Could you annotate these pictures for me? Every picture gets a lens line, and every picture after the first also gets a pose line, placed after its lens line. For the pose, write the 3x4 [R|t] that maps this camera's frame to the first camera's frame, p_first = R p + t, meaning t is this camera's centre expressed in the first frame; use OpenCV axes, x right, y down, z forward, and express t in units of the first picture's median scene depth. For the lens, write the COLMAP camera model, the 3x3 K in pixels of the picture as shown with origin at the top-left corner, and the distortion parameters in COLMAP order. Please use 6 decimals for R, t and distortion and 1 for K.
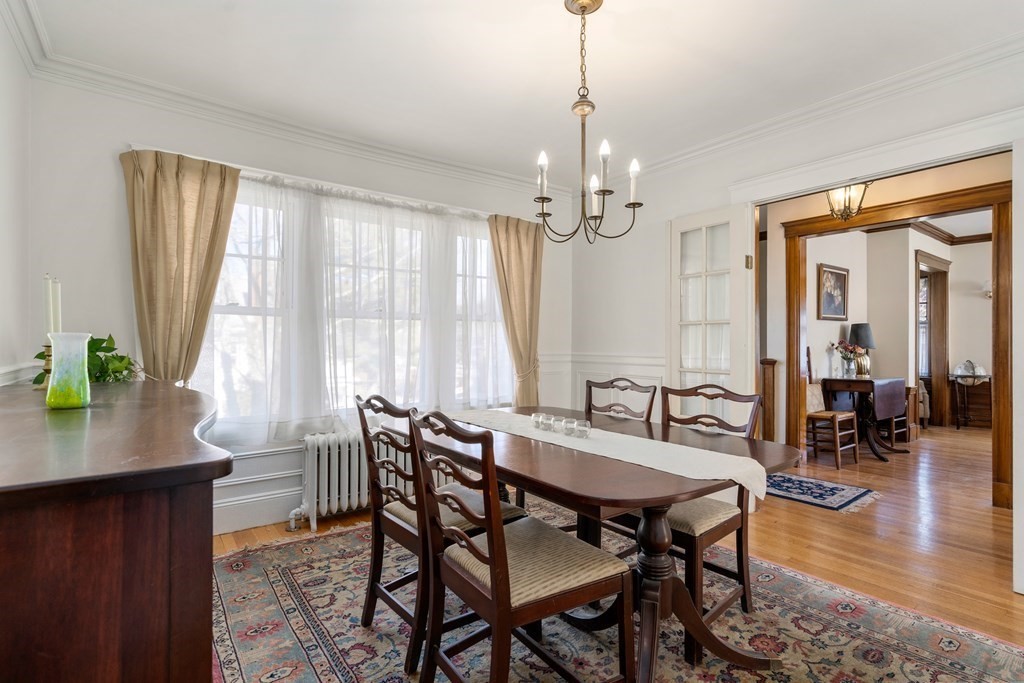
lens RADIAL K [[484.1, 0, 508.9], [0, 484.1, 339.9], [0, 0, 1]] dist [-0.002869, 0.002747]
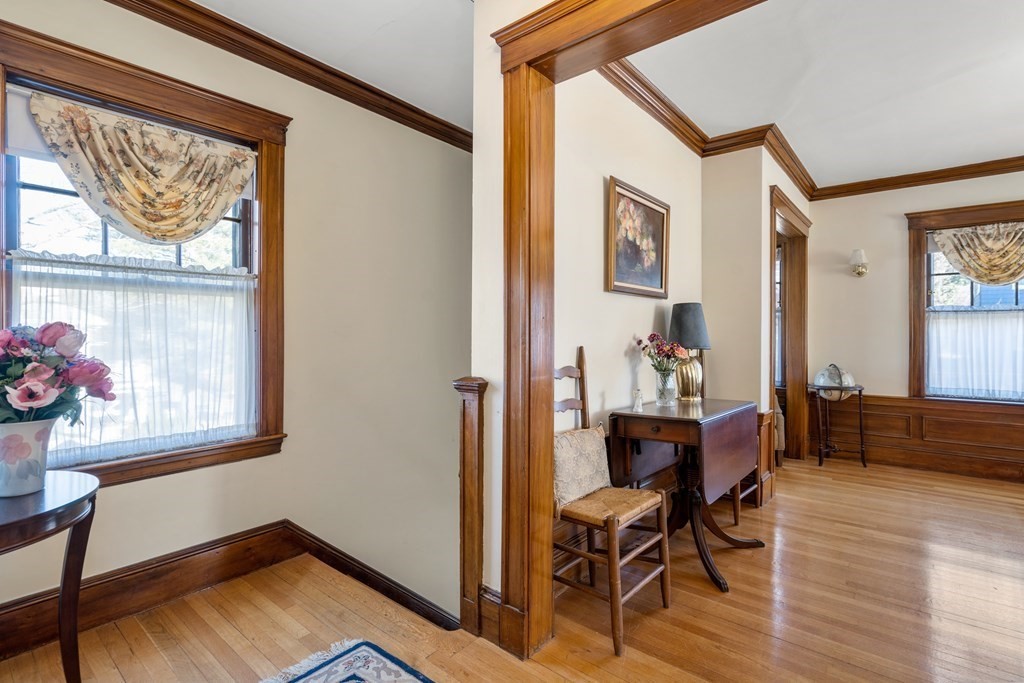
lens RADIAL K [[484.1, 0, 519.3], [0, 484.1, 342.0], [0, 0, 1]] dist [-0.002869, 0.002747]
pose [[0.970949, -0.004075, 0.239253, 0.411852], [0.002344, 0.999969, 0.007518, 0.005291], [-0.239276, -0.006739, 0.970928, 0.514079]]
